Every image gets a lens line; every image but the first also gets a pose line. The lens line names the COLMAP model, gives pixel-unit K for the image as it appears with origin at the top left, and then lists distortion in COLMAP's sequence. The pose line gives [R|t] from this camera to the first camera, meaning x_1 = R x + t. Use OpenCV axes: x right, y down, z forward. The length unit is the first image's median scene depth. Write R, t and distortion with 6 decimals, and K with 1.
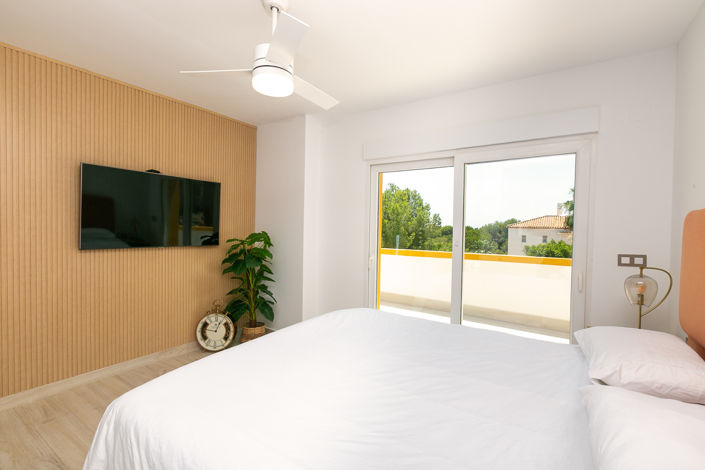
lens RADIAL K [[321.1, 0, 352.5], [0, 321.1, 235.0], [0, 0, 1]] dist [-0.001087, -0.000015]
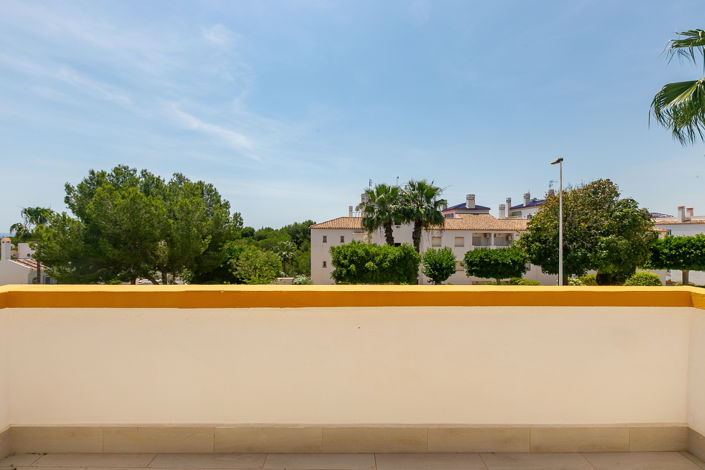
lens RADIAL K [[321.1, 0, 352.5], [0, 321.1, 235.0], [0, 0, 1]] dist [-0.001087, -0.000015]
pose [[0.821042, -0.015942, 0.570645, 0.020529], [0.018585, 0.999827, 0.001193, -0.001594], [-0.570565, 0.009626, 0.821196, 0.109036]]
